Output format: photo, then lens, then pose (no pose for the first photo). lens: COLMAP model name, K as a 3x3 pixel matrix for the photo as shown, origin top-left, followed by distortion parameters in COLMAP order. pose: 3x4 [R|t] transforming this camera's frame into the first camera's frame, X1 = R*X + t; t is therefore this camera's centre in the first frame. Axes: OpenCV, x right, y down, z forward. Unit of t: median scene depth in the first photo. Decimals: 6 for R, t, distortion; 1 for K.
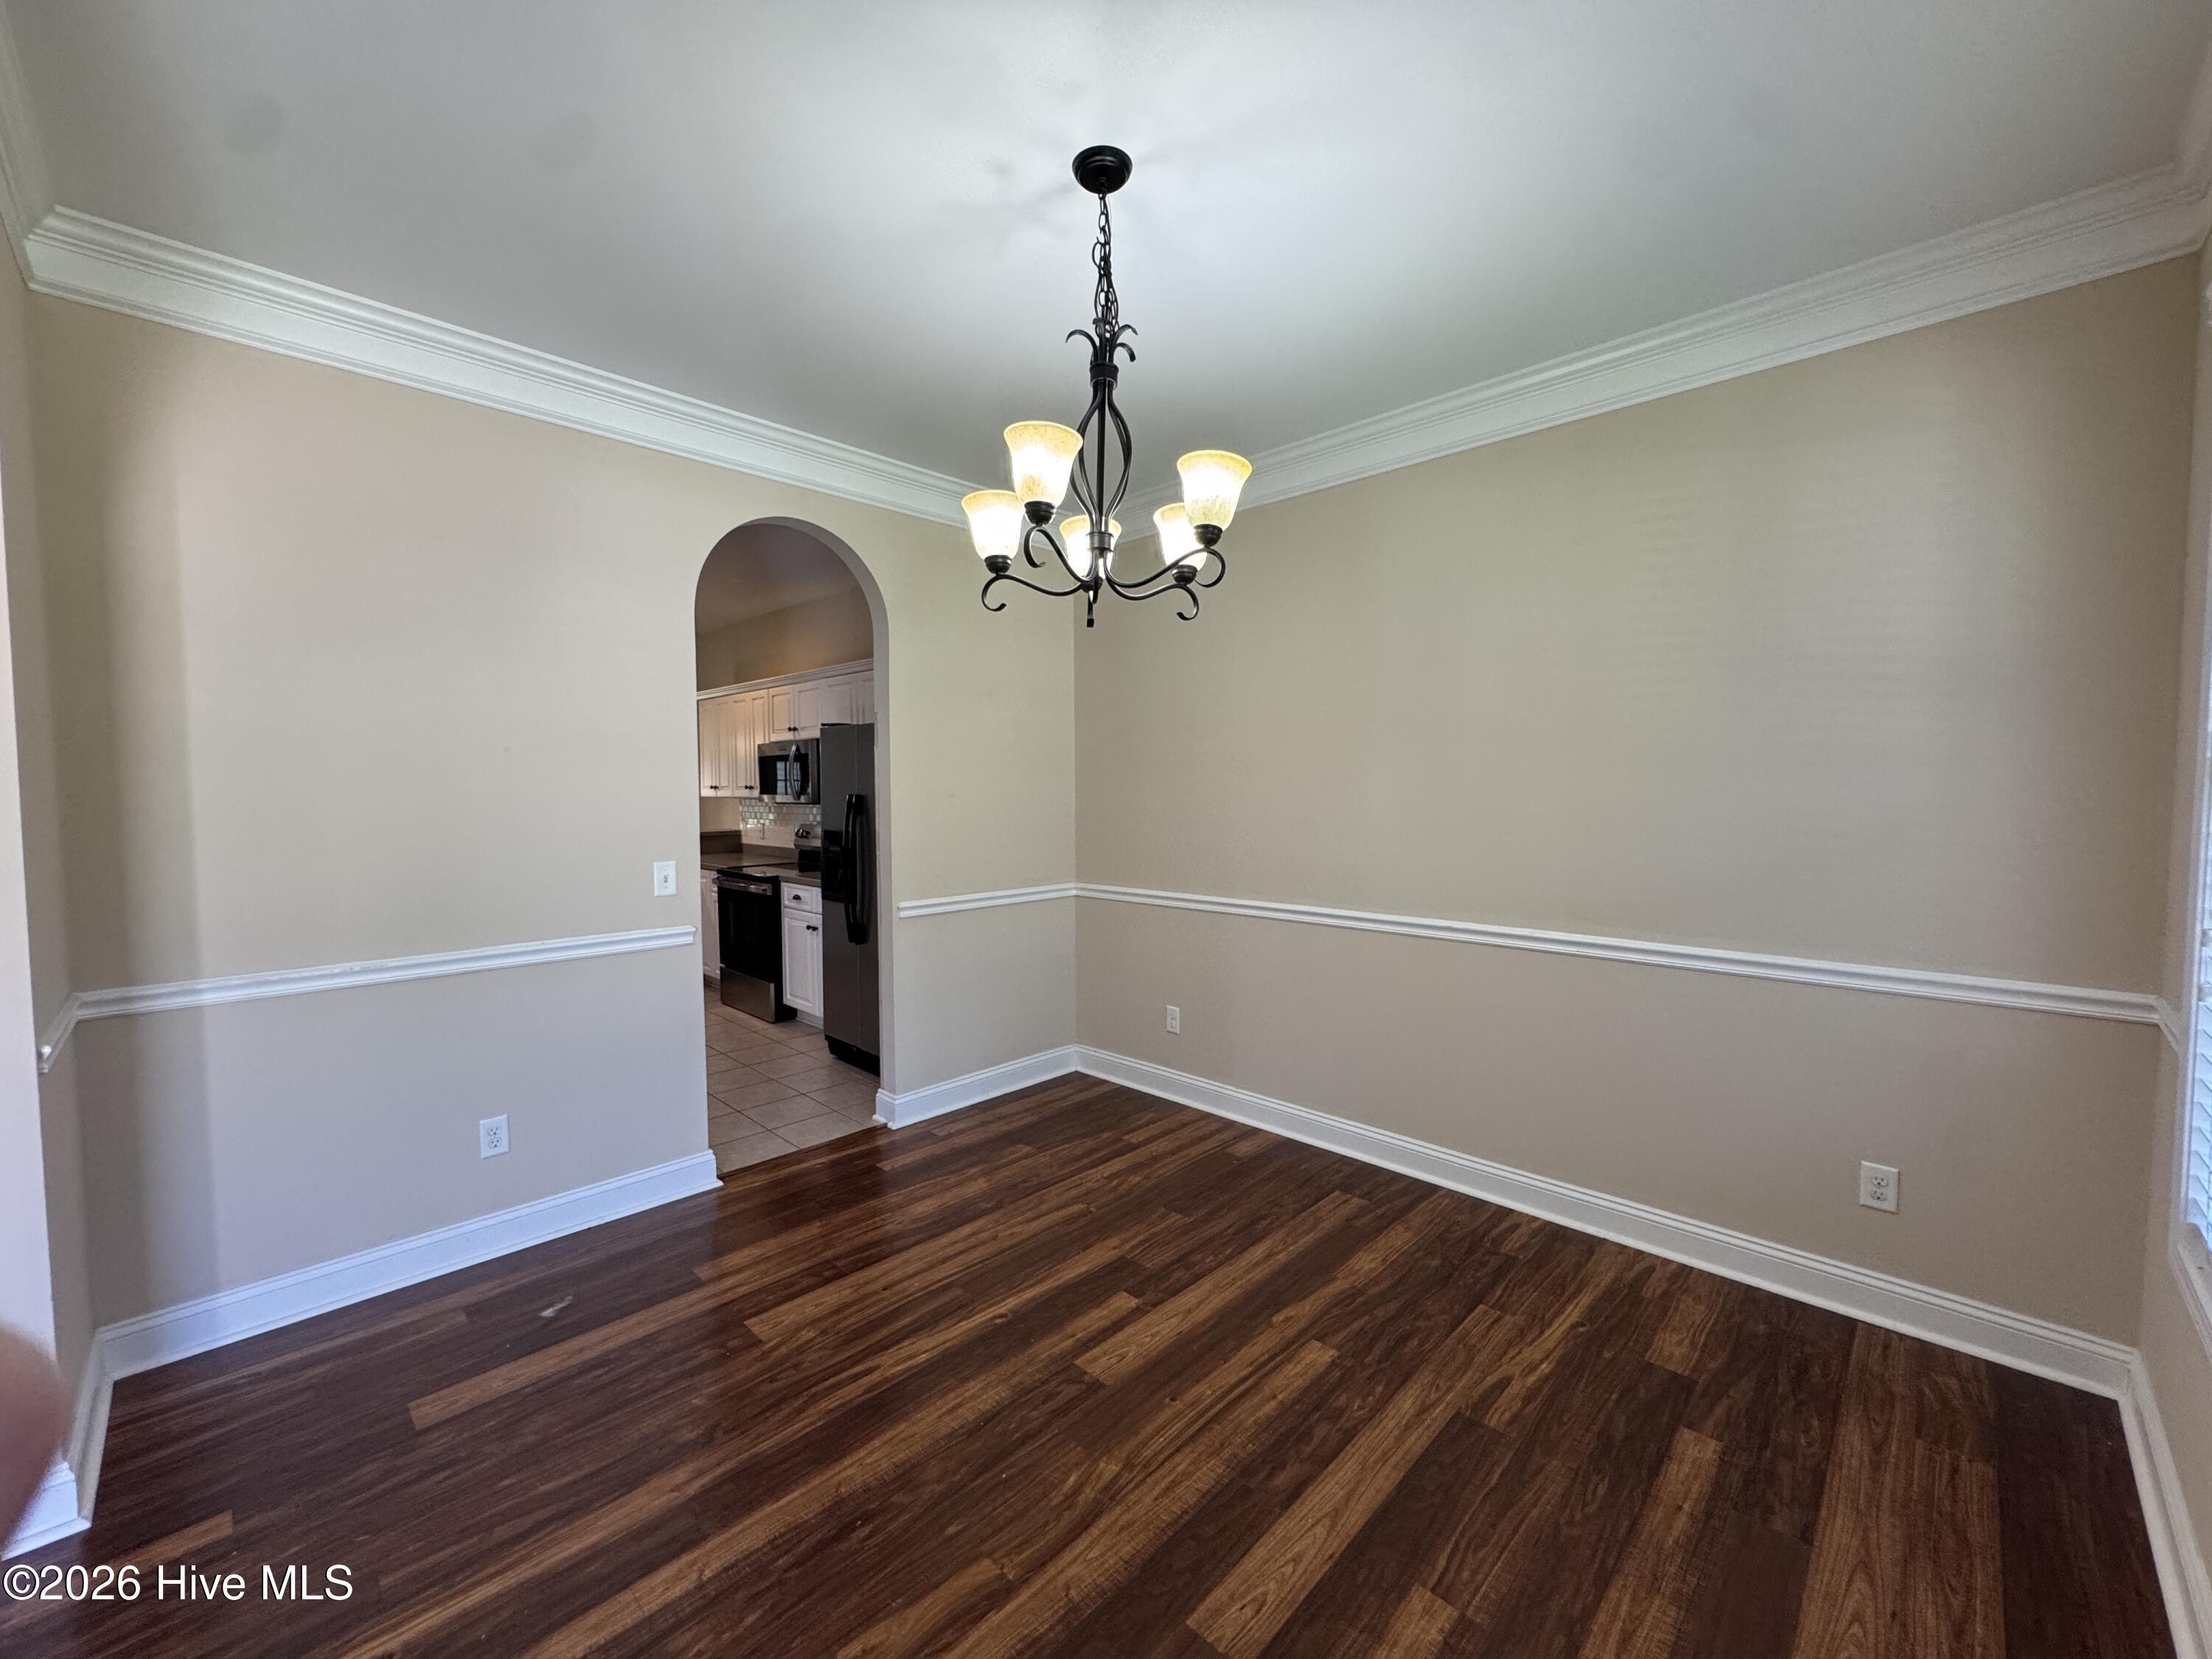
lens RADIAL K [[885.3, 0, 1106.0], [0, 885.3, 829.5], [0, 0, 1]] dist [0.000432, 0.000038]
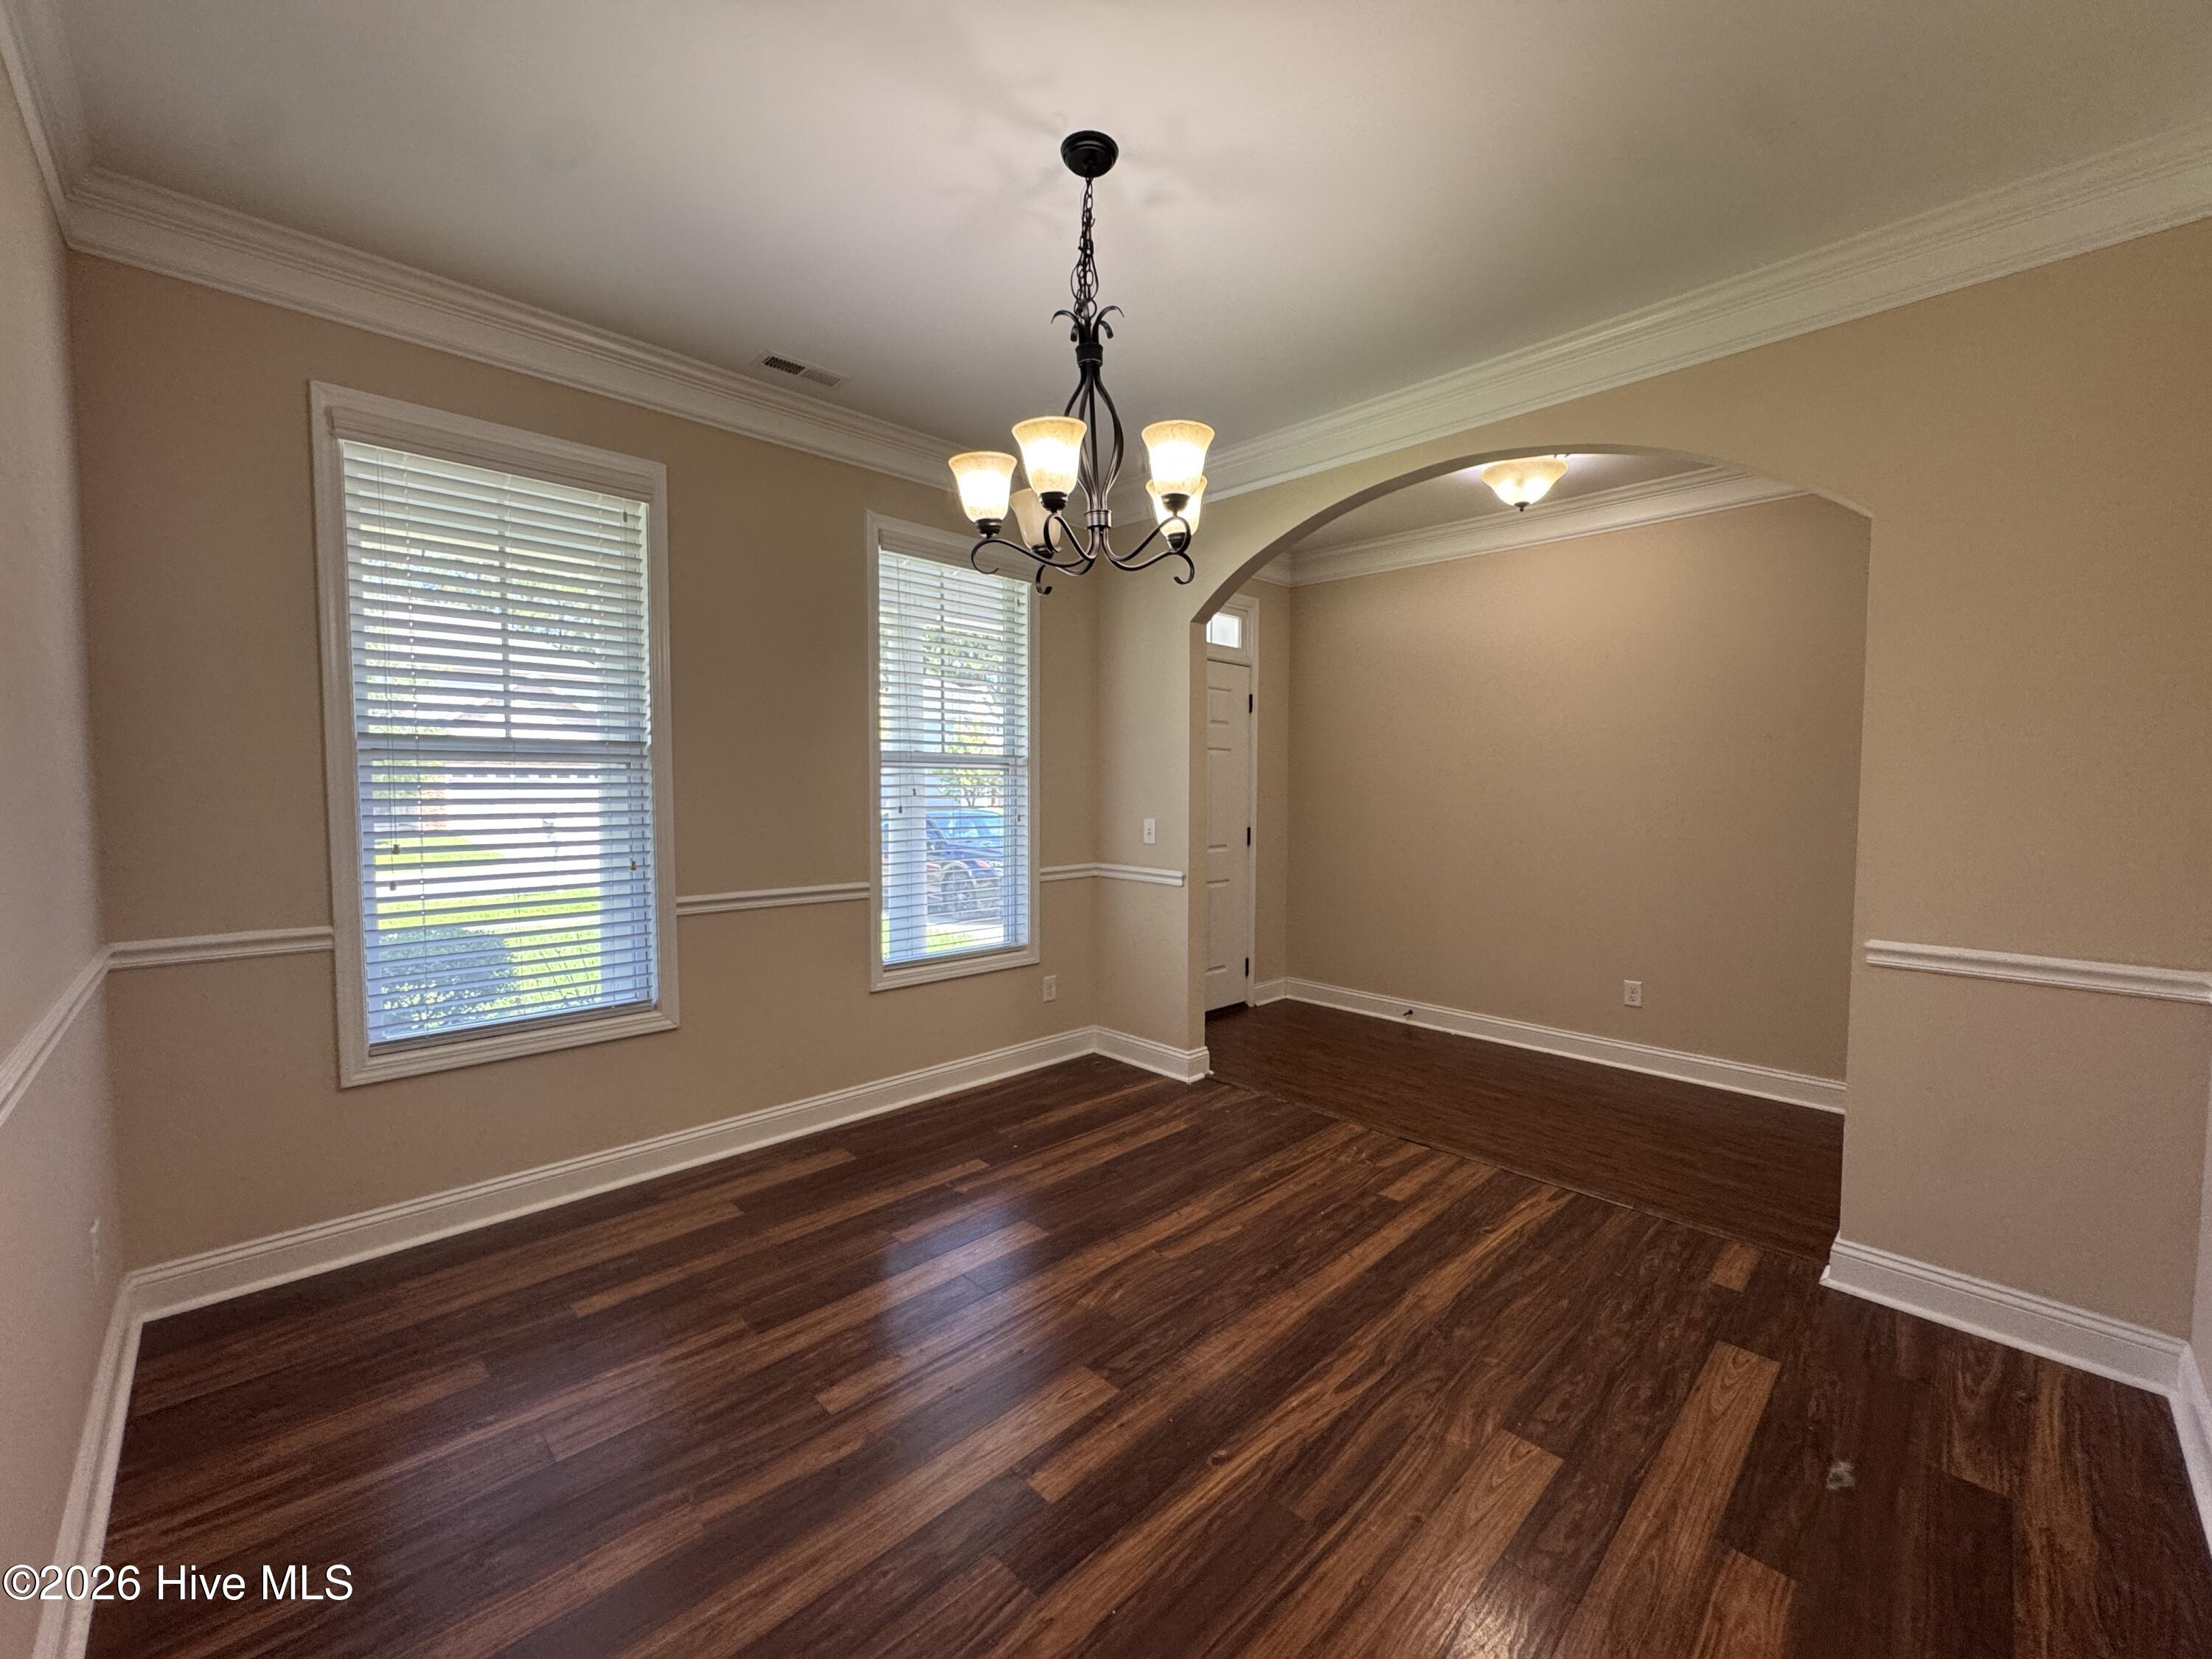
lens RADIAL K [[885.3, 0, 1106.0], [0, 885.3, 829.5], [0, 0, 1]] dist [0.000432, 0.000038]
pose [[-0.999709, -0.001778, 0.024061, -0.046695], [0.000640, 0.994975, 0.100124, -0.056403], [-0.024118, 0.100110, -0.994684, 1.980263]]
